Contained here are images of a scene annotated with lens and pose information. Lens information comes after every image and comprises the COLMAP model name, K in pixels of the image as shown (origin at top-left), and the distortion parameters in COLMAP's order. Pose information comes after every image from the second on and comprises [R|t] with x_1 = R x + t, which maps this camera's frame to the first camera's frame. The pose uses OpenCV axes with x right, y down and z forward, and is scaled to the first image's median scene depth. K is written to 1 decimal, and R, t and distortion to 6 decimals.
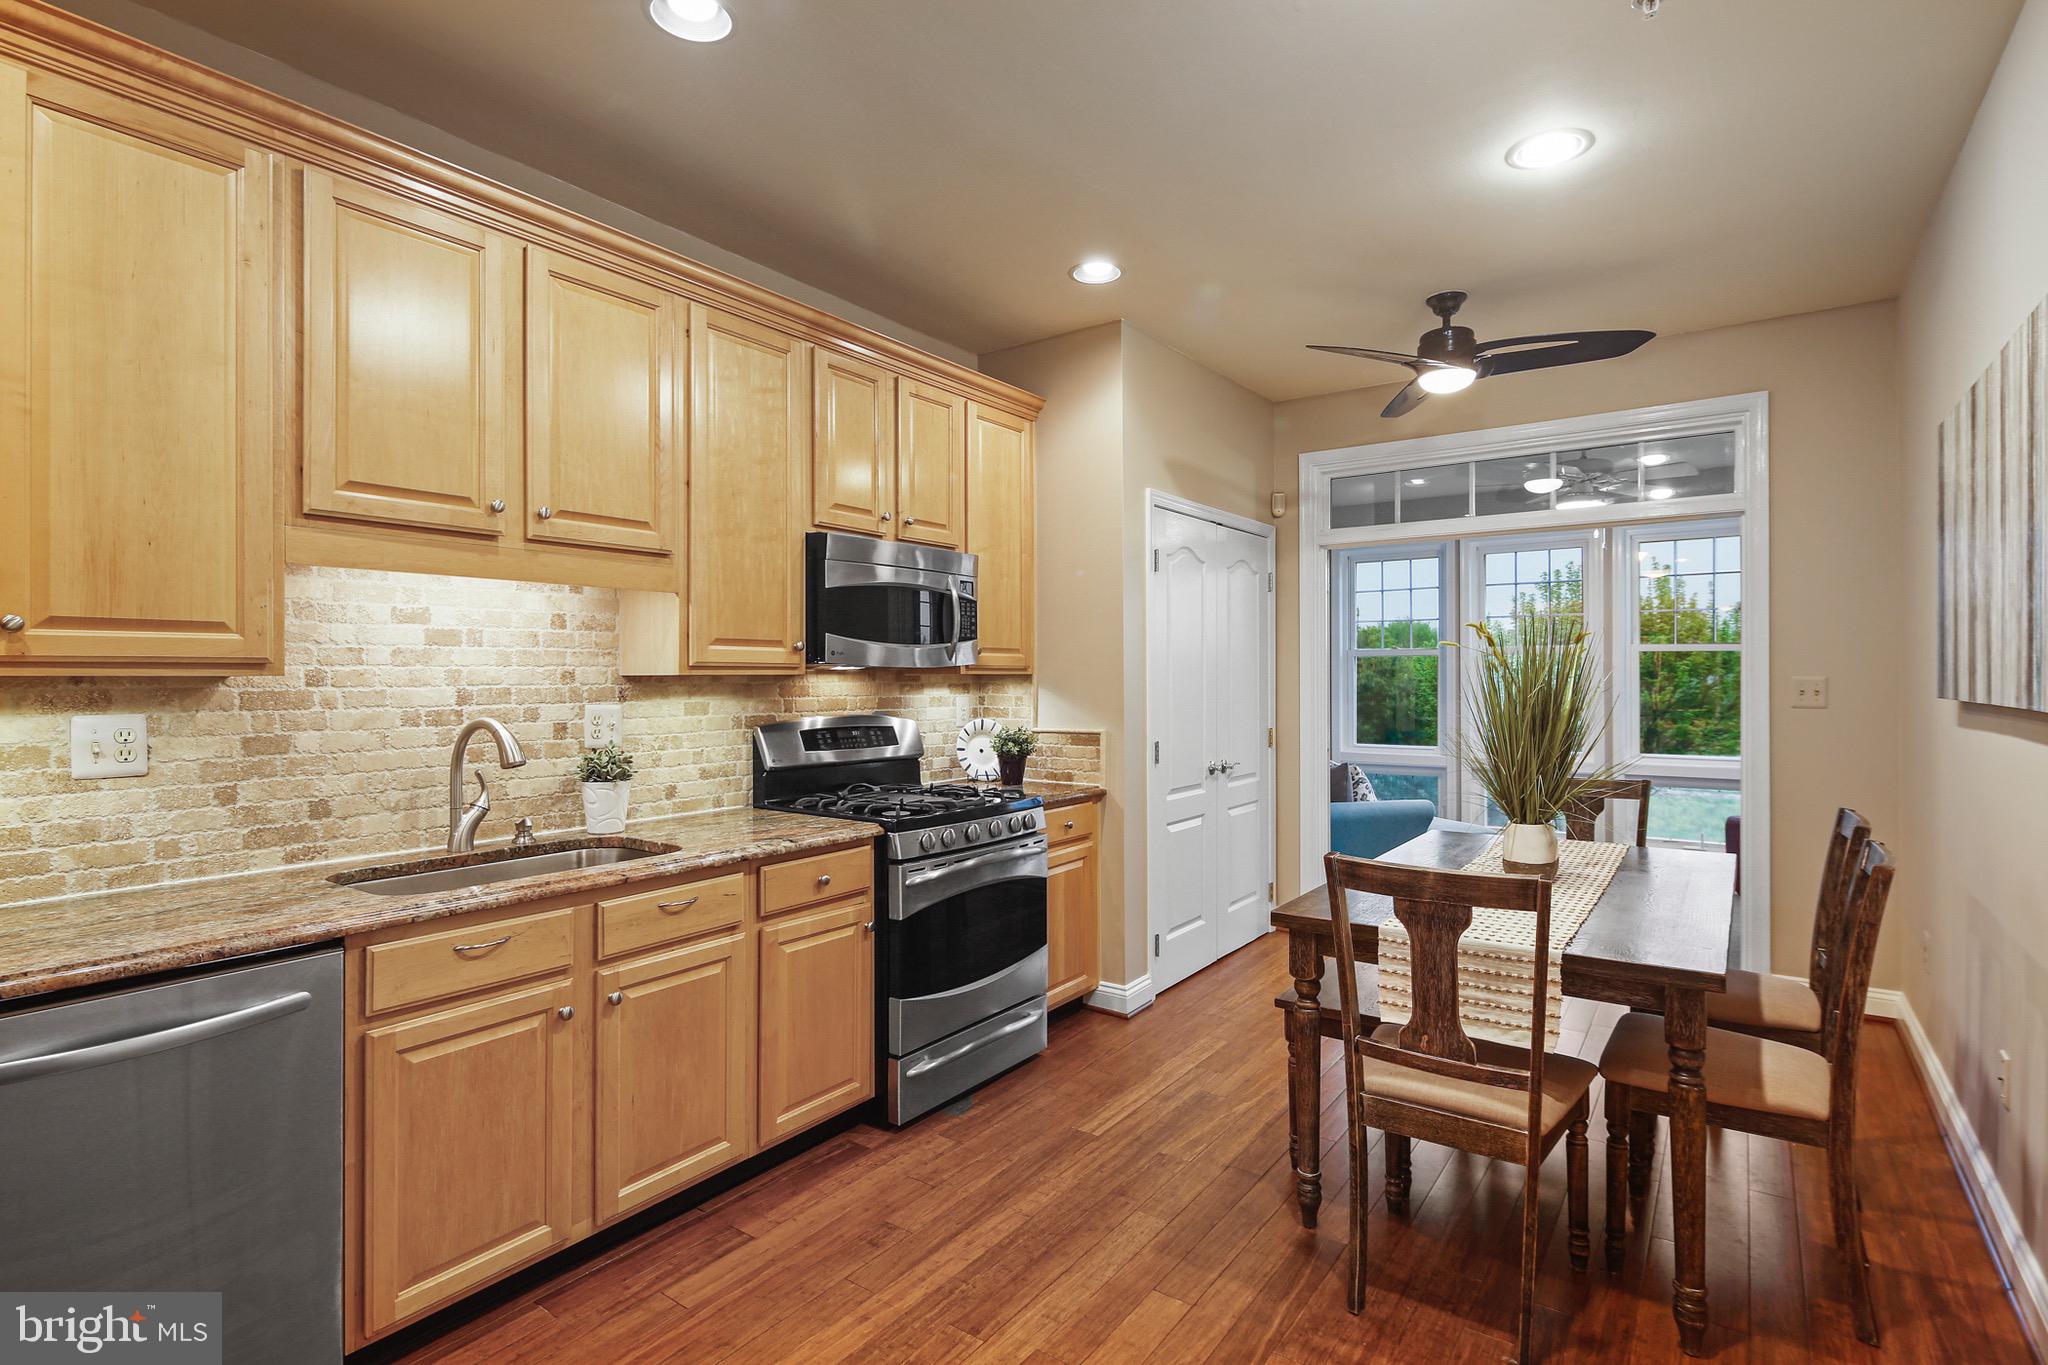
lens RADIAL K [[995.1, 0, 1026.4], [0, 995.1, 676.6], [0, 0, 1]] dist [0.000089, 0.000040]
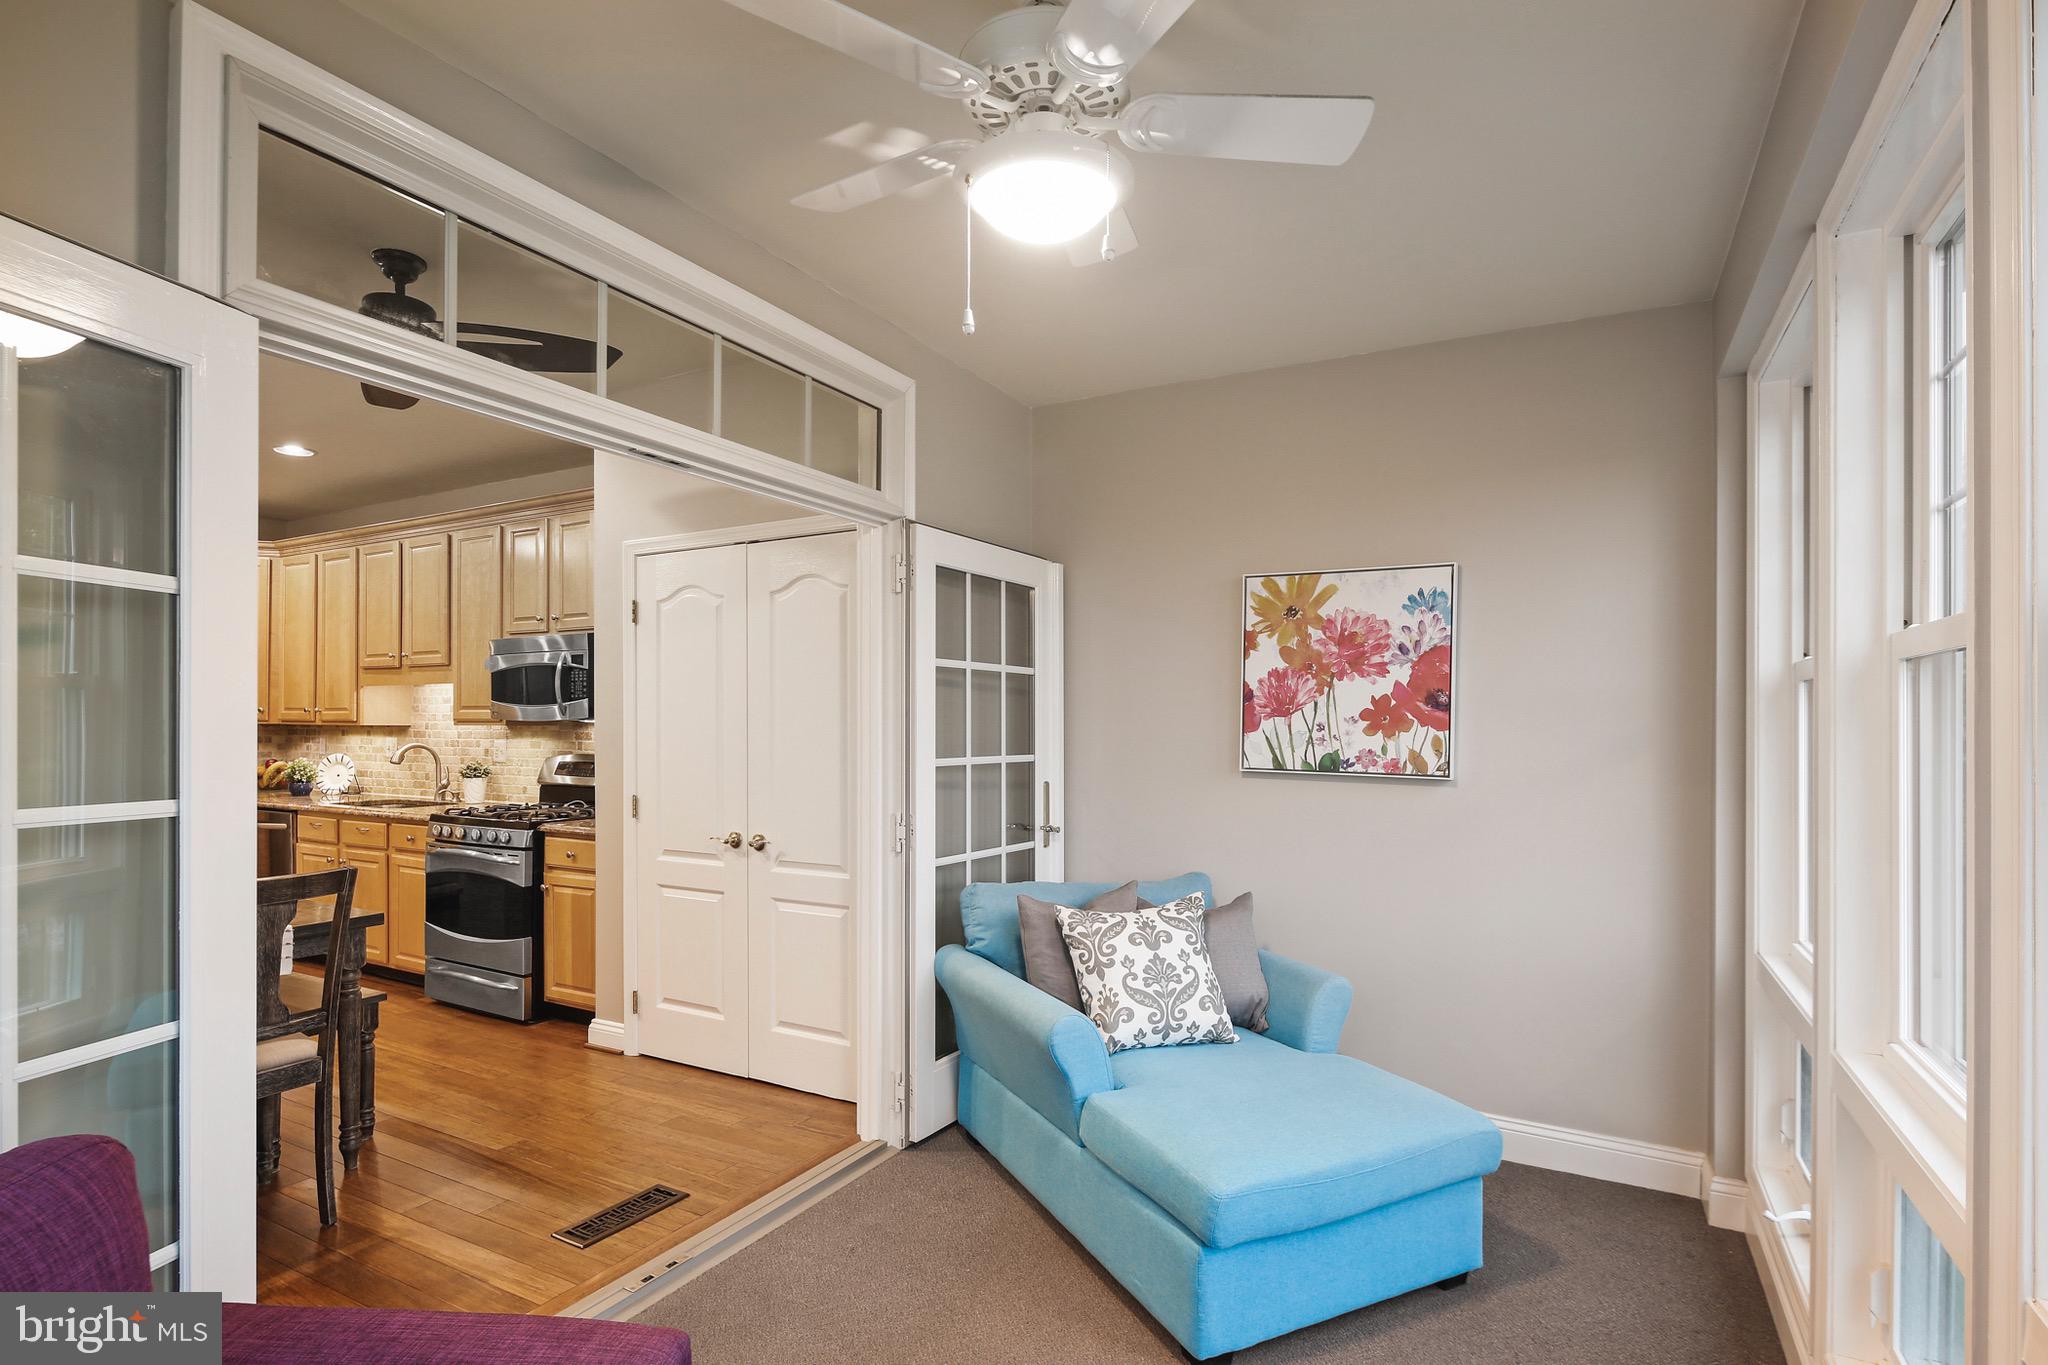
lens RADIAL K [[995.1, 0, 1051.9], [0, 995.1, 720.2], [0, 0, 1]] dist [0.000089, 0.000040]
pose [[0.137087, -0.003327, -0.990553, 1.479251], [-0.008908, 0.999950, -0.004592, -0.010740], [0.990519, 0.009453, 0.137050, 1.608027]]
